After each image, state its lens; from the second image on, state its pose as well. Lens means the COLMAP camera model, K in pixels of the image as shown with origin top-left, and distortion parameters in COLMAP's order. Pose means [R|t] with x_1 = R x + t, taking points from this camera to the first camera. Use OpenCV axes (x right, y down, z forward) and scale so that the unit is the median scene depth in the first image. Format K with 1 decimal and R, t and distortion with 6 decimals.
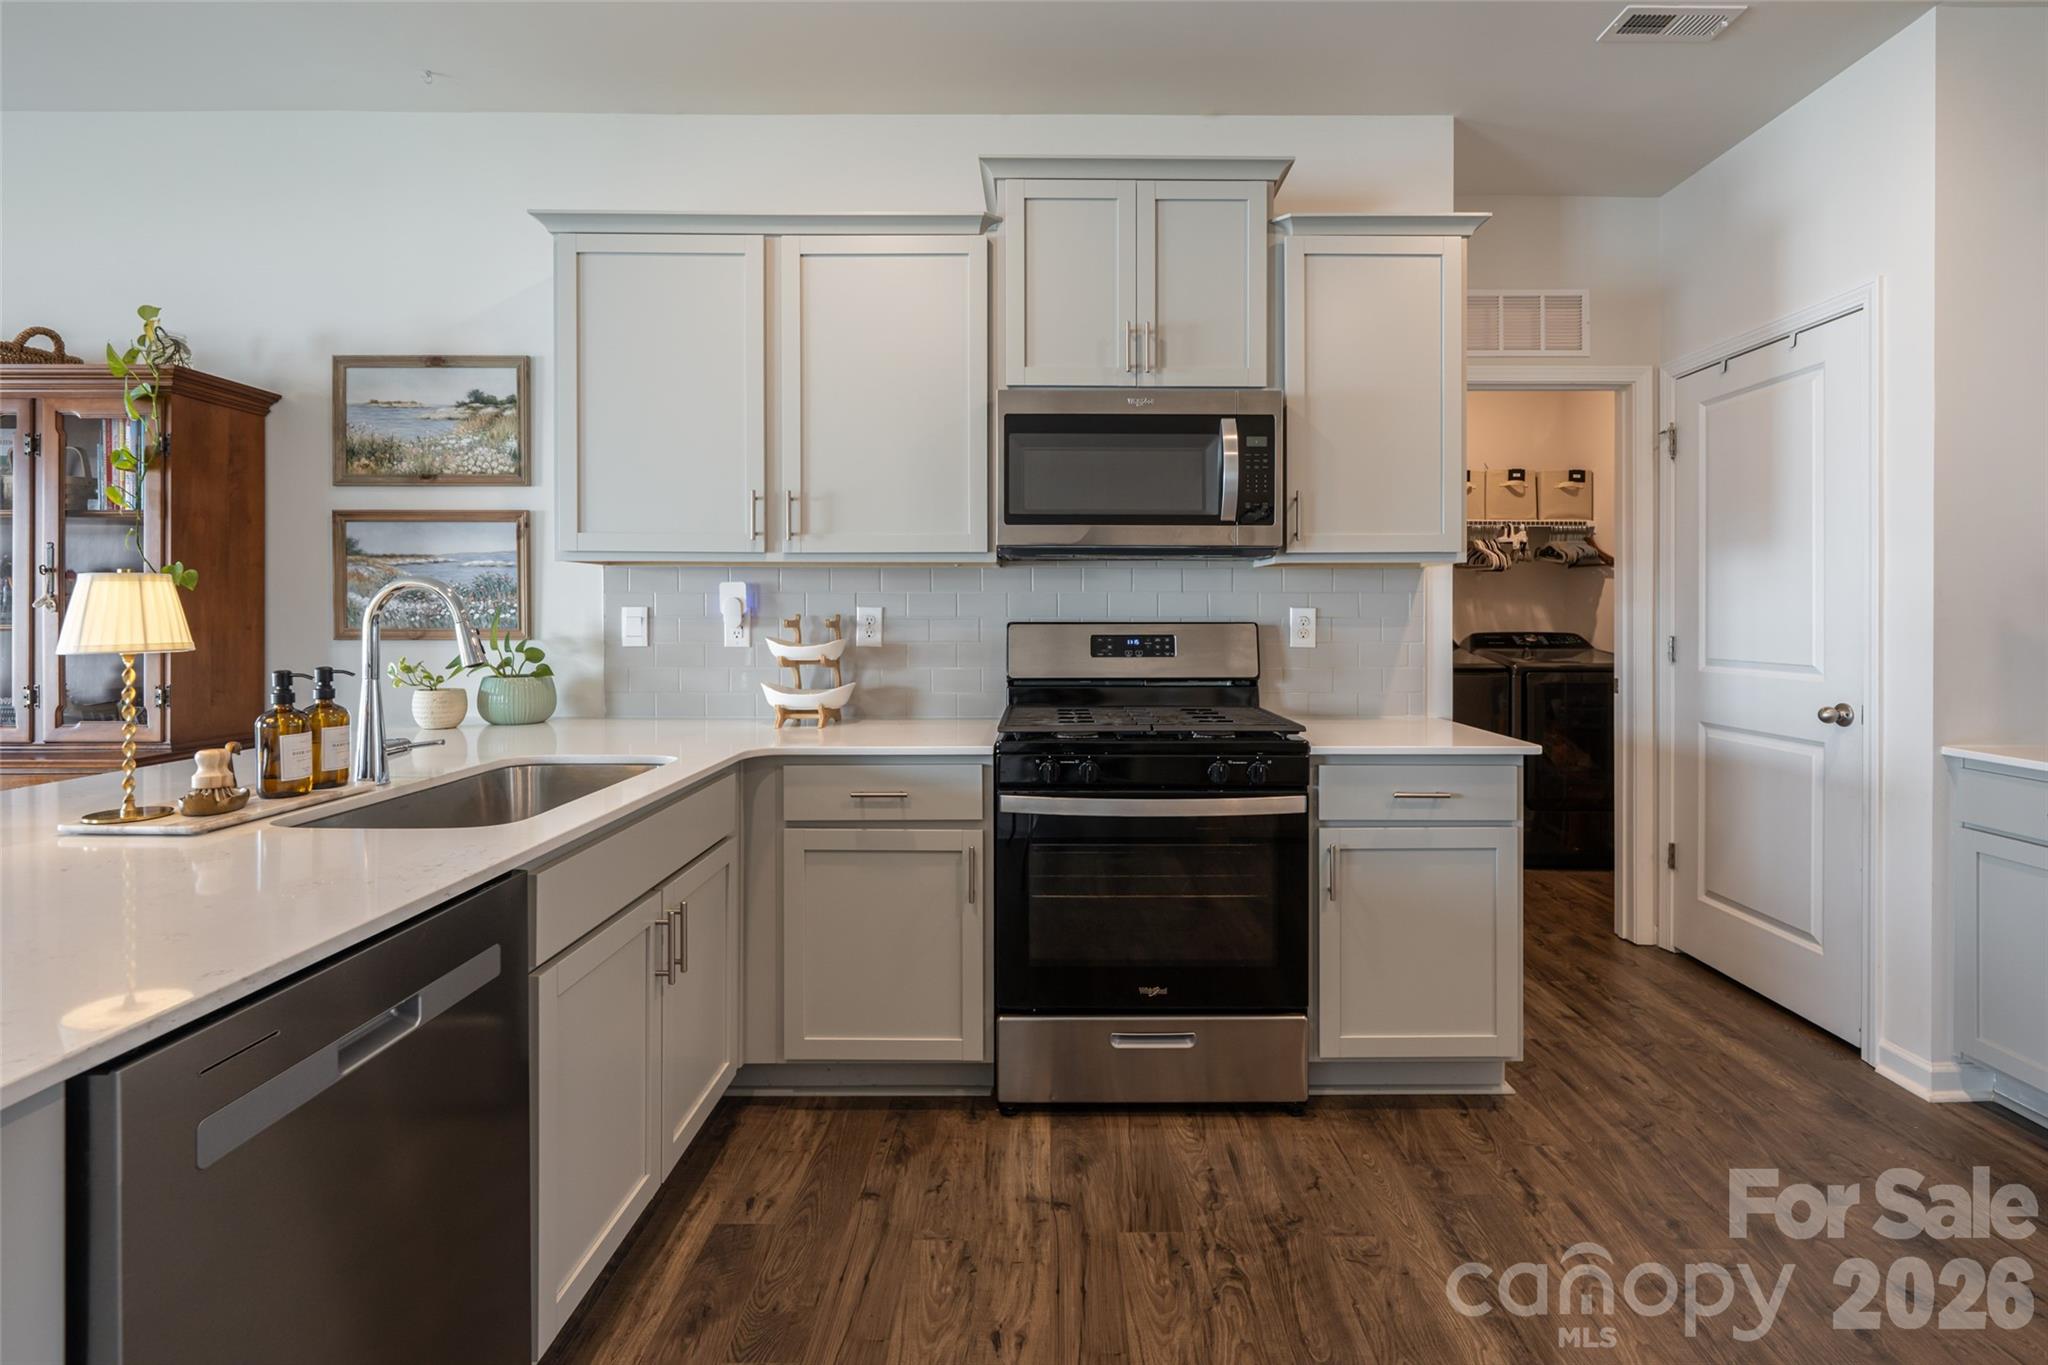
lens RADIAL K [[961.2, 0, 1061.9], [0, 961.2, 615.8], [0, 0, 1]] dist [0.000957, -0.000895]
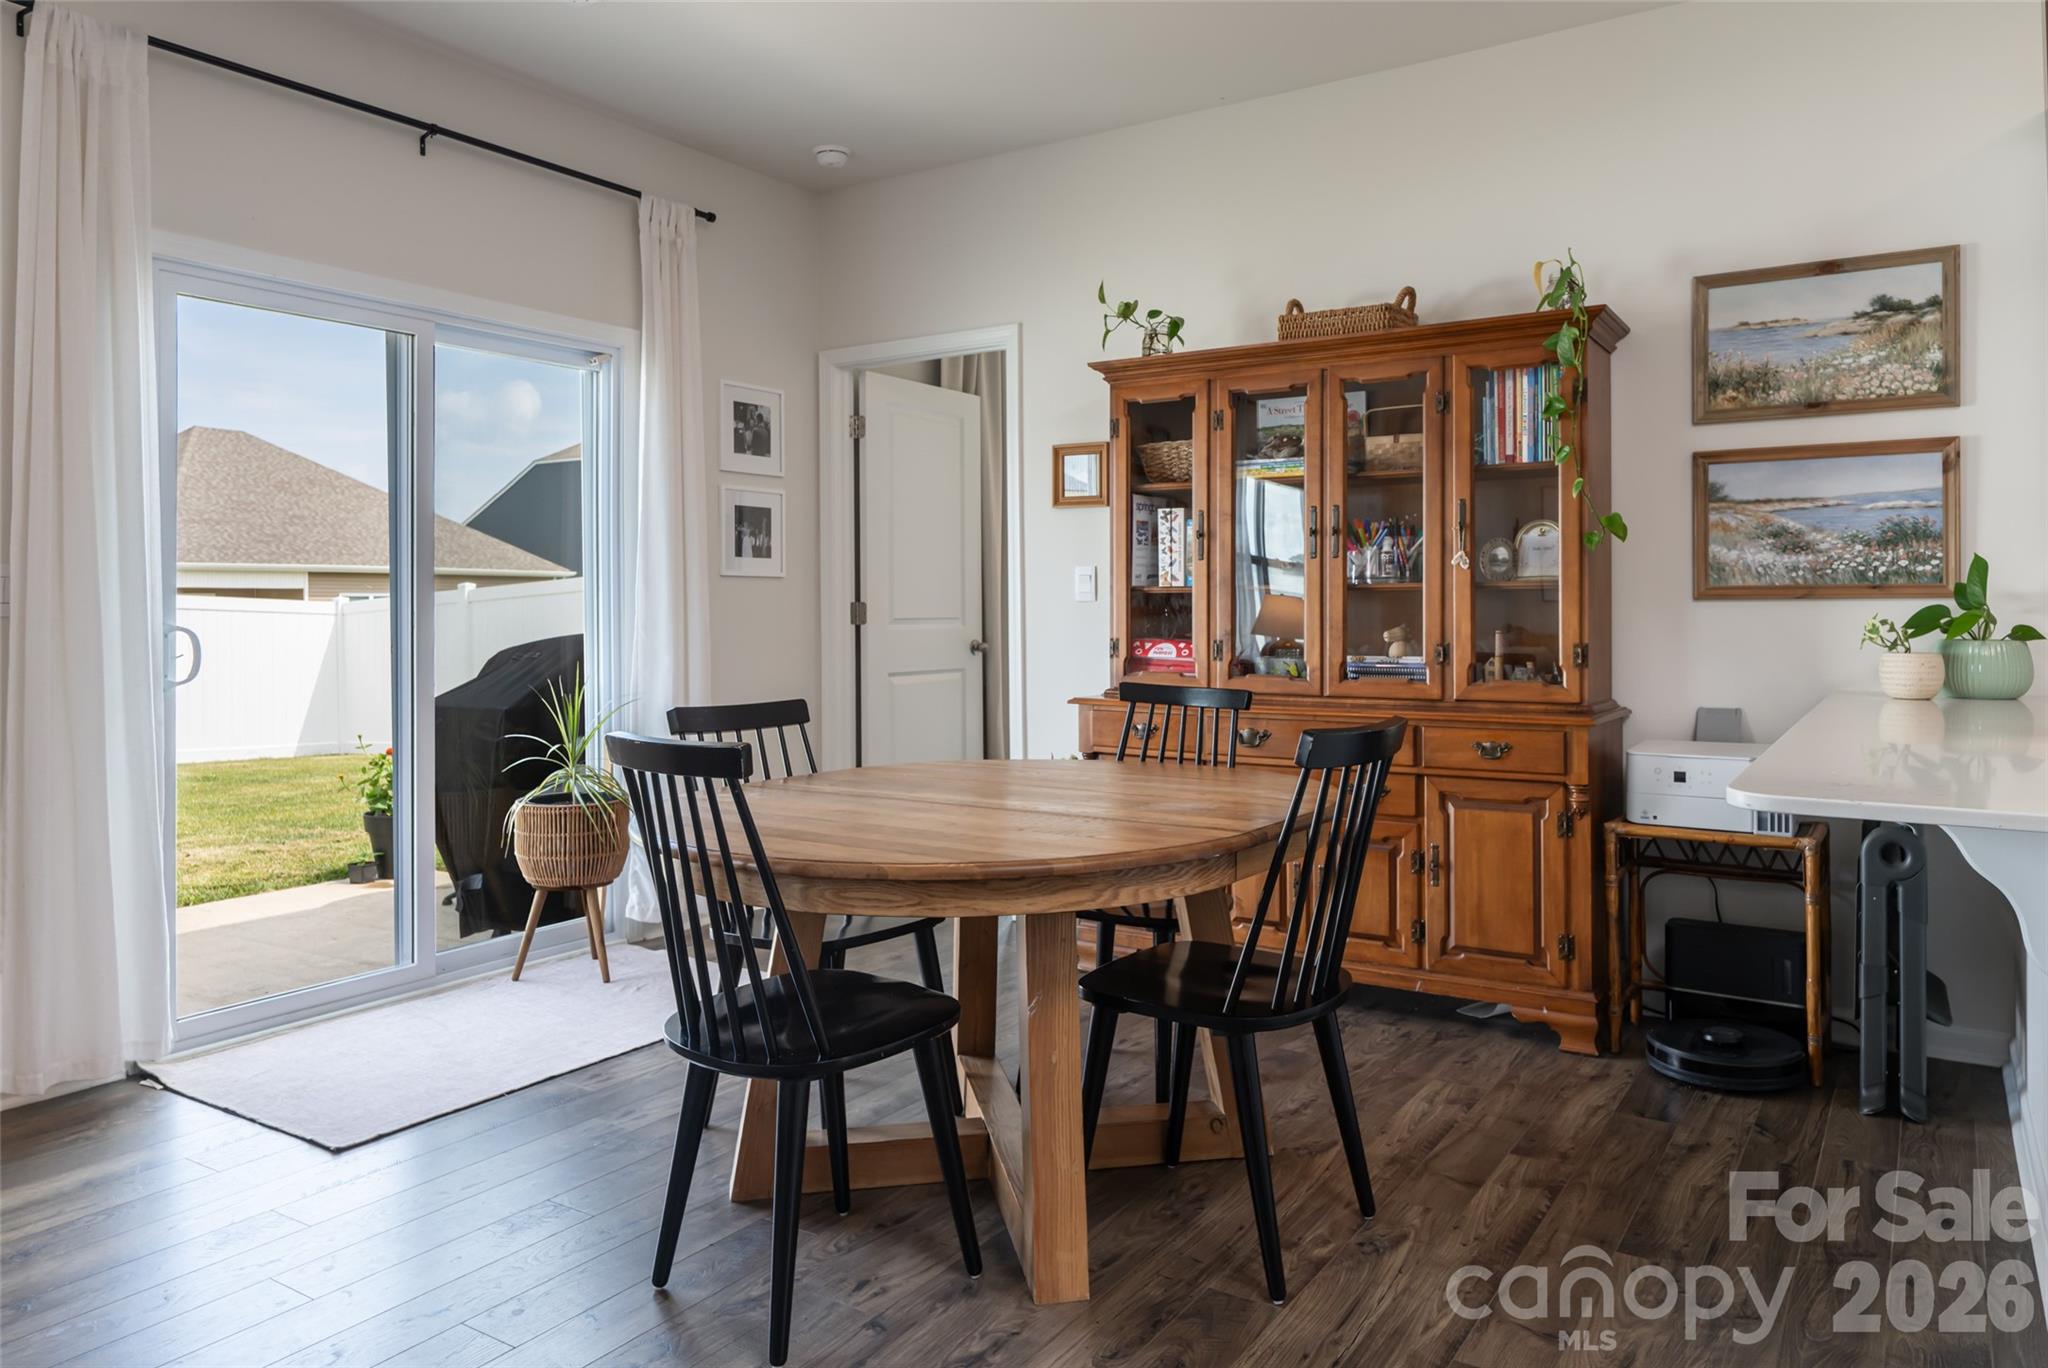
lens RADIAL K [[1379.5, 0, 1033.2], [0, 1379.5, 600.9], [0, 0, 1]] dist [0.001348, -0.000997]
pose [[0.836617, -0.007115, -0.547742, -0.572135], [0.001882, 0.999947, -0.010113, 0.038235], [0.547785, 0.007430, 0.836586, -0.390013]]
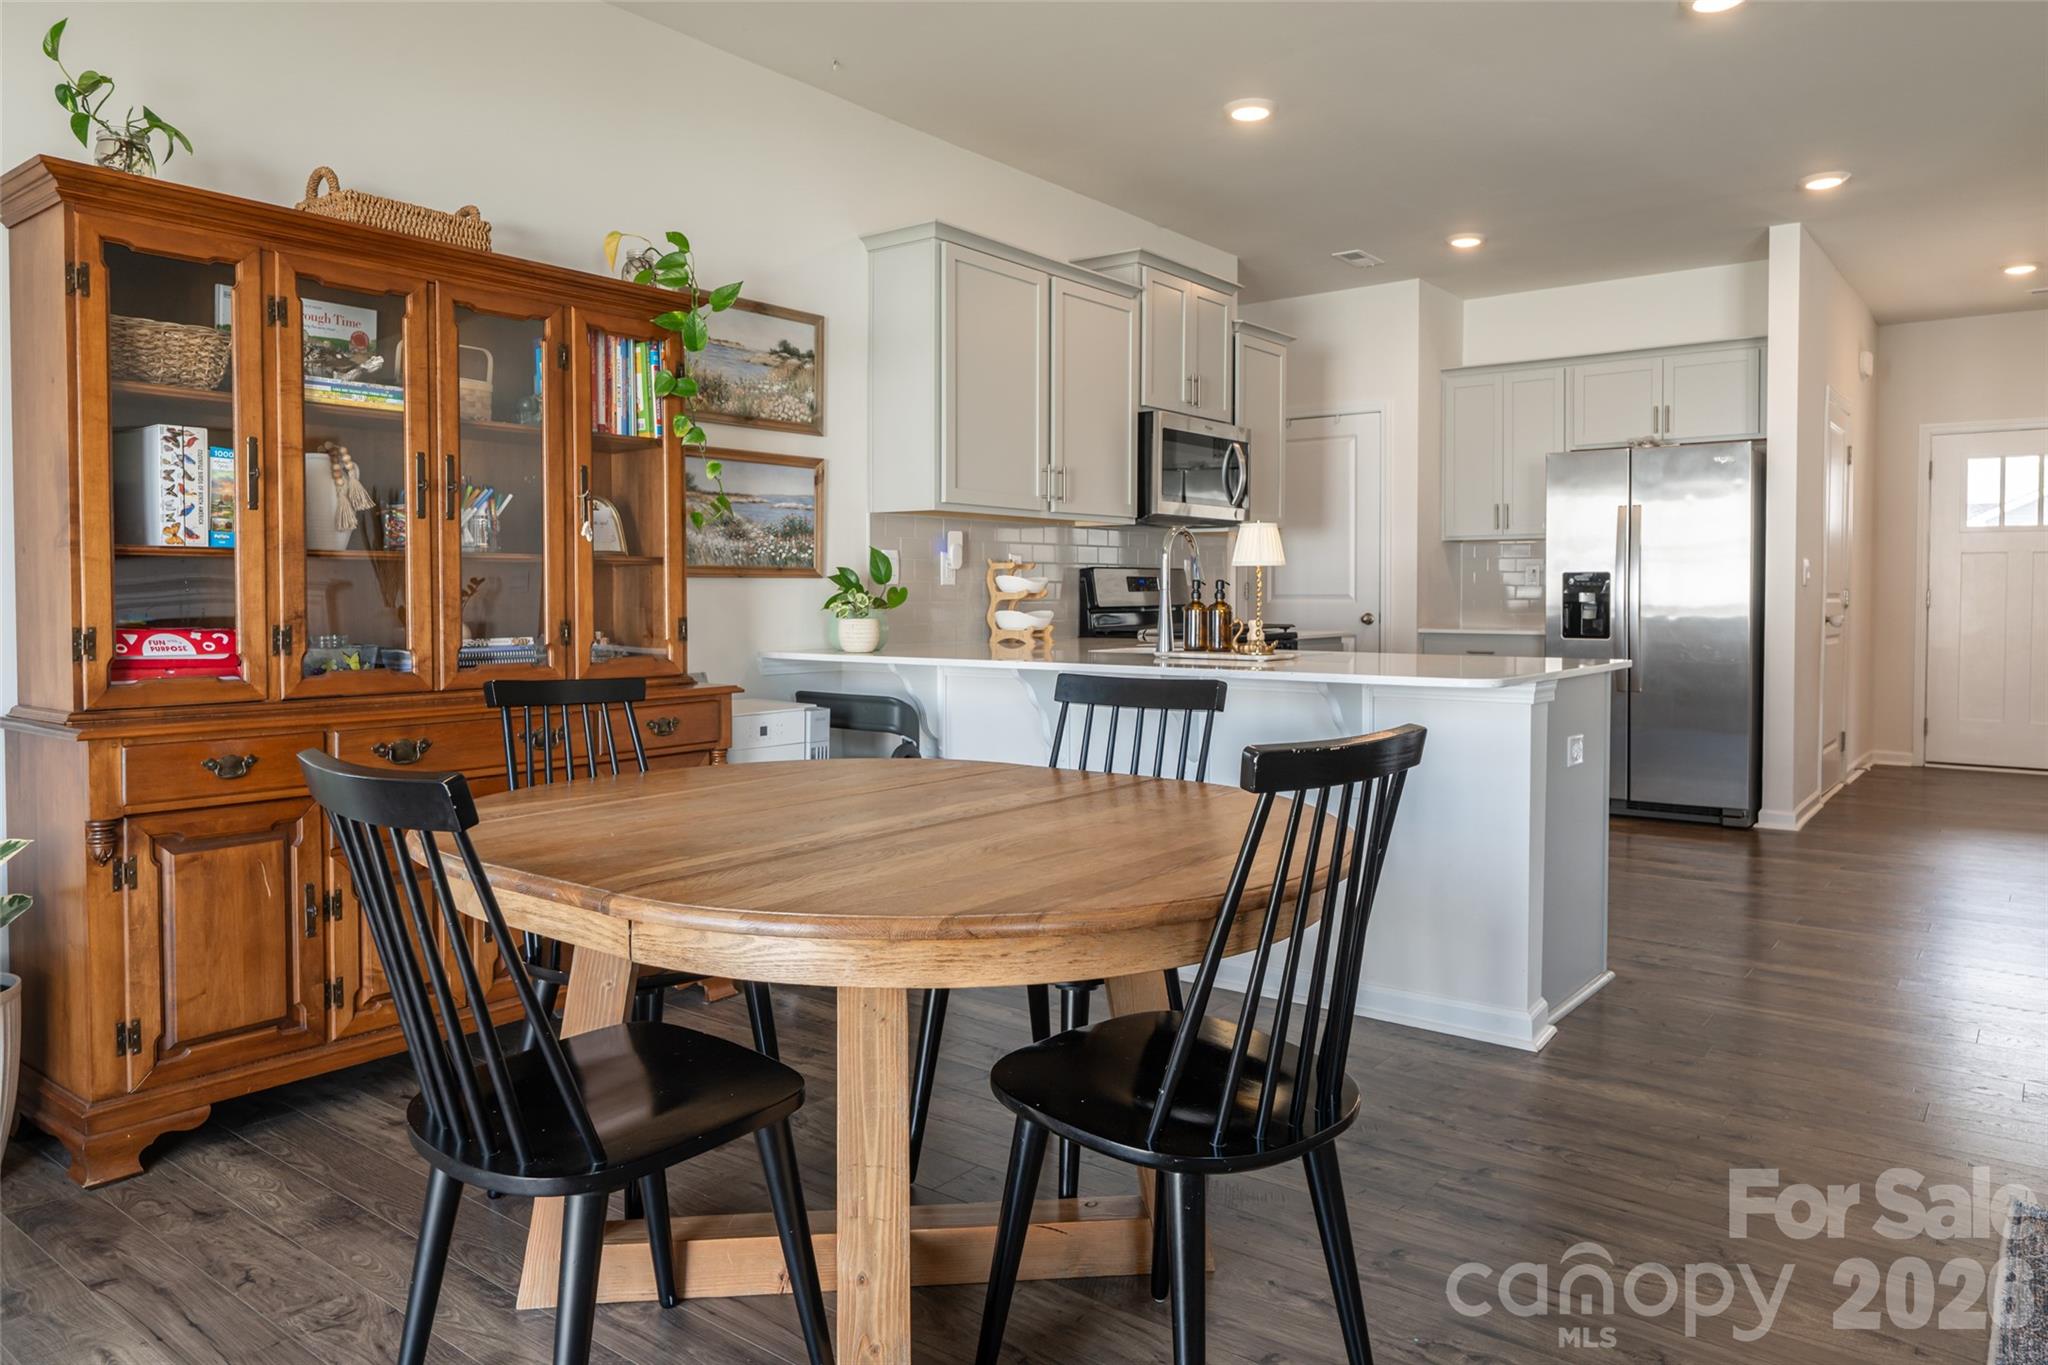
lens RADIAL K [[1345.5, 0, 1029.0], [0, 1345.5, 629.7], [0, 0, 1]] dist [-0.000854, 0.000047]
pose [[0.615576, -0.024421, 0.787699, -1.615423], [0.005156, 0.999623, 0.026962, 0.043803], [-0.788060, -0.012536, 0.615470, -0.123659]]
